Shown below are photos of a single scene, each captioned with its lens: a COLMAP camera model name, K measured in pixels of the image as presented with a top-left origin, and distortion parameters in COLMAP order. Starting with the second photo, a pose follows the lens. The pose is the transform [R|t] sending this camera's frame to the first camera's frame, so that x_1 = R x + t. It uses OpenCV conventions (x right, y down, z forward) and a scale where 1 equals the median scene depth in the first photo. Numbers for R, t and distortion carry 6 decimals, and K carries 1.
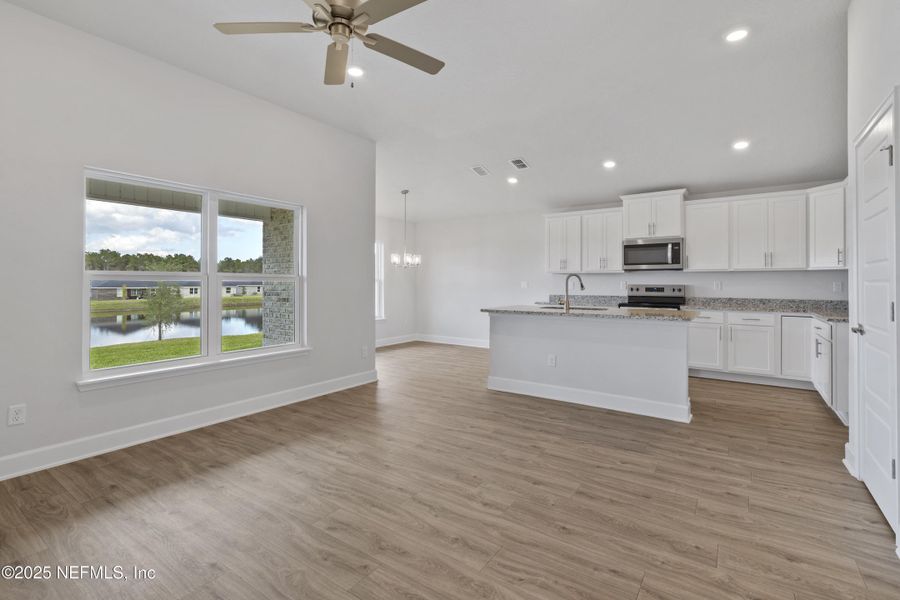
lens RADIAL K [[421.7, 0, 452.1], [0, 421.7, 280.8], [0, 0, 1]] dist [-0.001772, -0.000560]
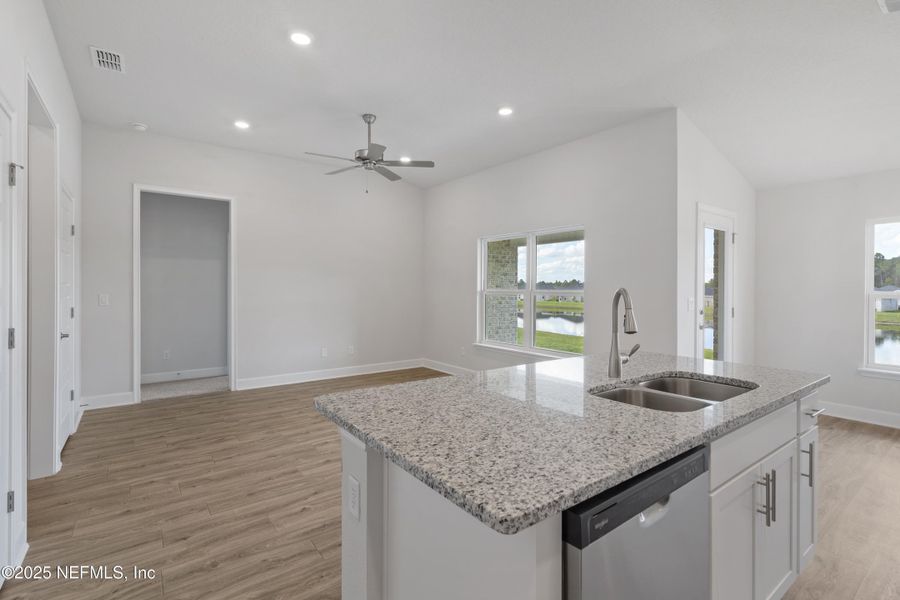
lens RADIAL K [[421.9, 0, 453.3], [0, 421.9, 289.3], [0, 0, 1]] dist [0.002172, 0.000106]
pose [[-0.315731, -0.001106, -0.948848, 1.029665], [0.002145, 0.999996, -0.001880, -0.023724], [0.948846, -0.002629, -0.315727, 1.412831]]
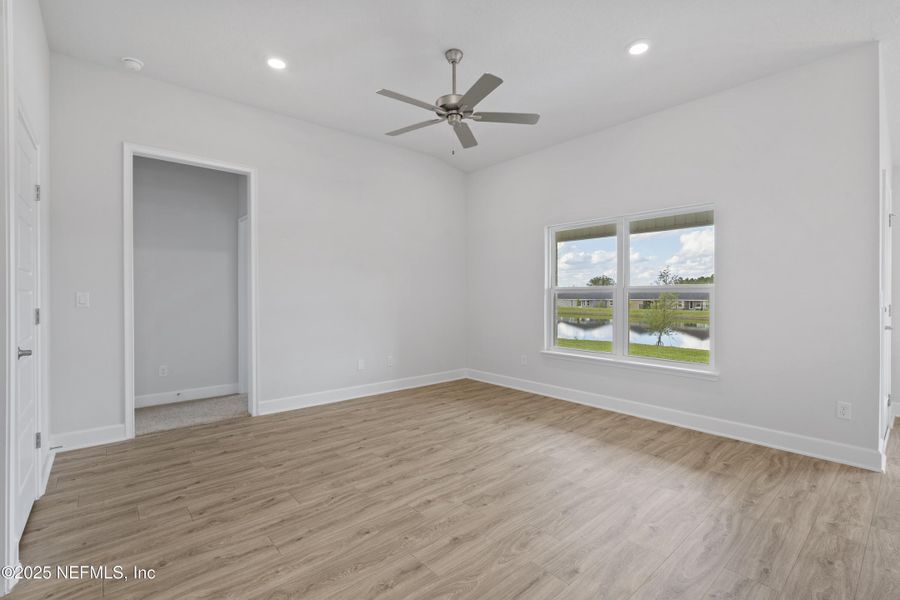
lens RADIAL K [[407.6, 0, 453.1], [0, 407.6, 296.4], [0, 0, 1]] dist [-0.001165, 0.000238]
pose [[-0.255476, 0.002777, -0.966811, 0.776686], [0.006556, 0.999978, 0.001140, 0.004870], [0.966793, -0.006047, -0.255489, 0.965571]]
